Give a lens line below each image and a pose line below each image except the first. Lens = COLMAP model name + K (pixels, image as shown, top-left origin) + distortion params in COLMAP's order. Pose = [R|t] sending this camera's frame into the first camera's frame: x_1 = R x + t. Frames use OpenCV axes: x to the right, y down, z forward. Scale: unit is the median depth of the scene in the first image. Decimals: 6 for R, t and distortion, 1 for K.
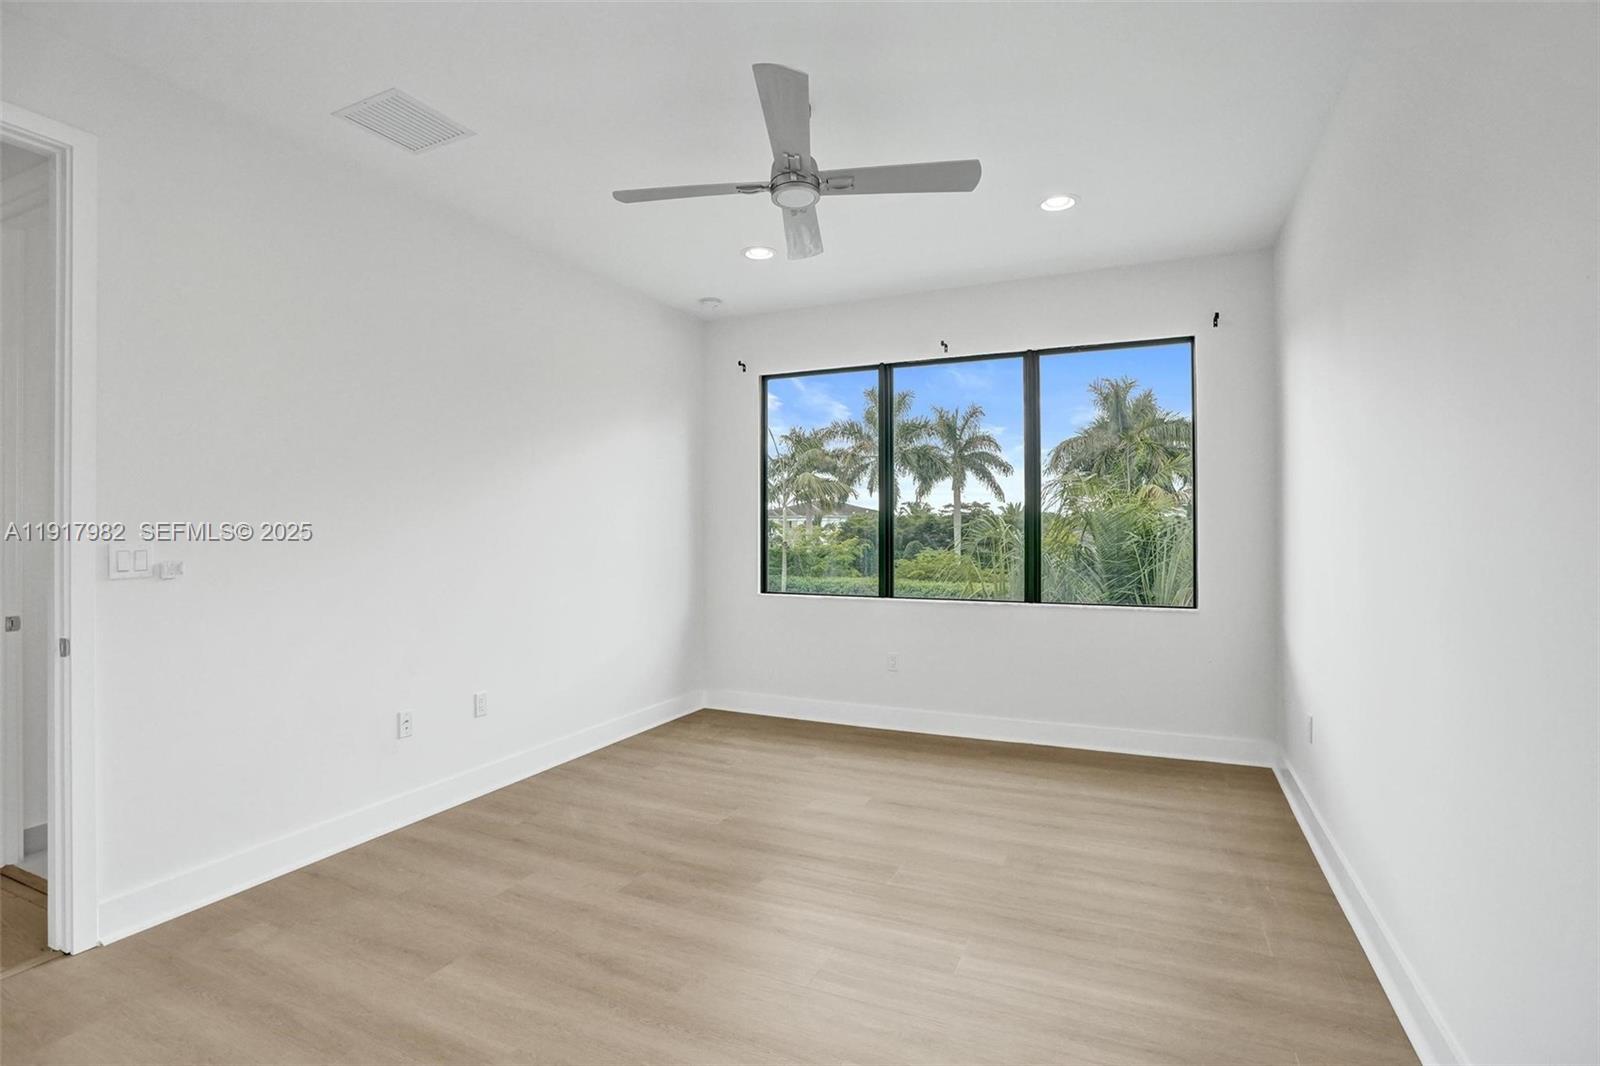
lens RADIAL K [[778.4, 0, 814.1], [0, 778.4, 532.4], [0, 0, 1]] dist [-0.078642, 0.043710]
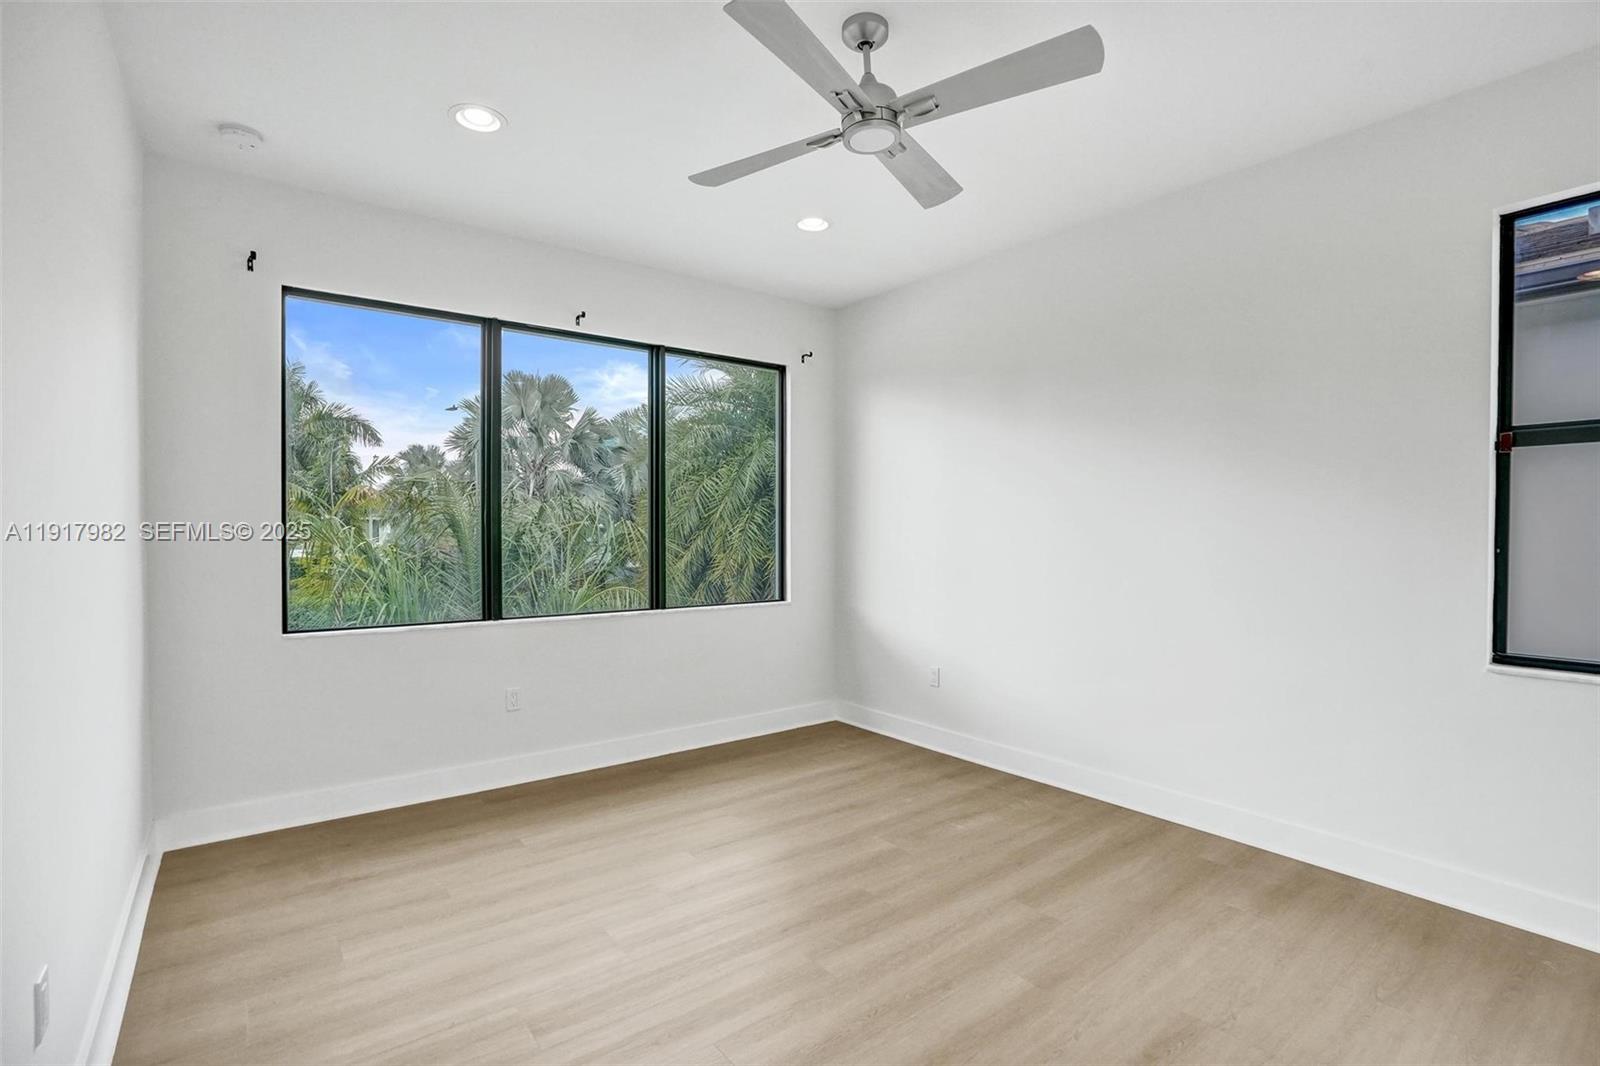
lens RADIAL K [[742.9, 0, 803.8], [0, 742.9, 539.8], [0, 0, 1]] dist [-0.071735, 0.037166]
pose [[0.460804, -0.002804, 0.887497, -0.537527], [0.011778, 0.999926, -0.002956, 0.012467], [-0.887424, 0.011816, 0.460803, 0.494952]]
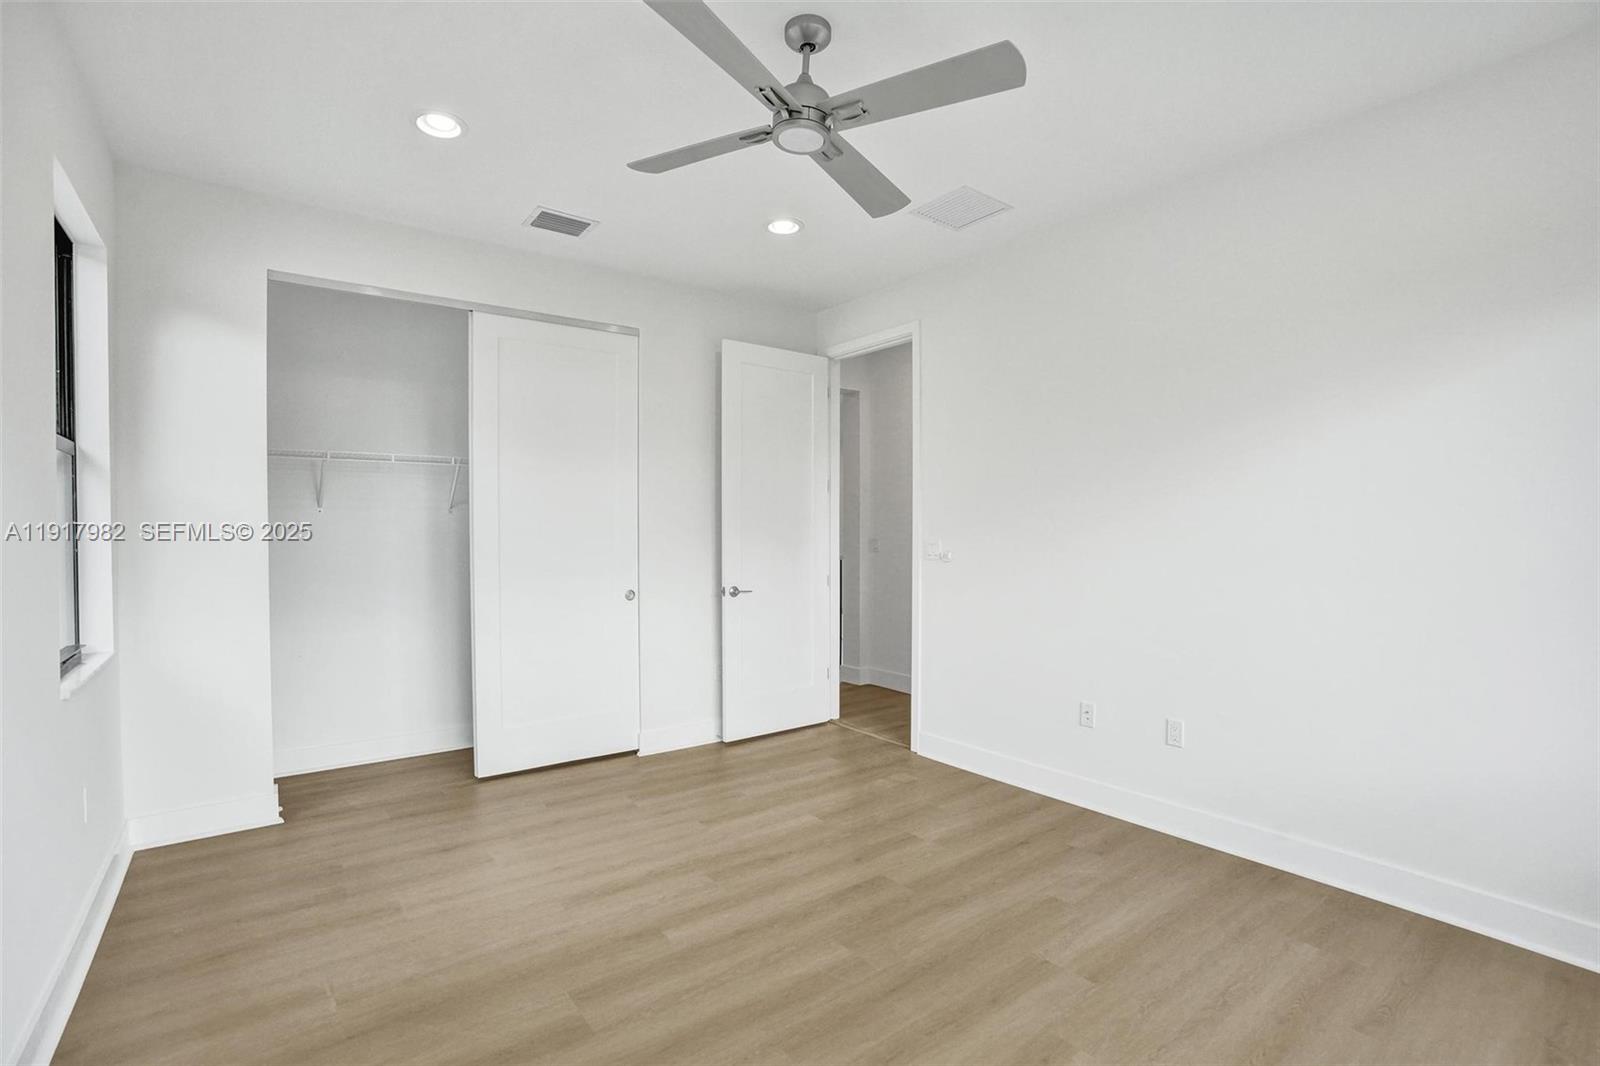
lens RADIAL K [[742.9, 0, 803.8], [0, 742.9, 539.8], [0, 0, 1]] dist [-0.071735, 0.037166]
pose [[-0.474523, 0.015772, -0.880102, 0.476225], [-0.010908, 0.999657, 0.023796, -0.012023], [0.880176, 0.020893, -0.474188, 0.966019]]
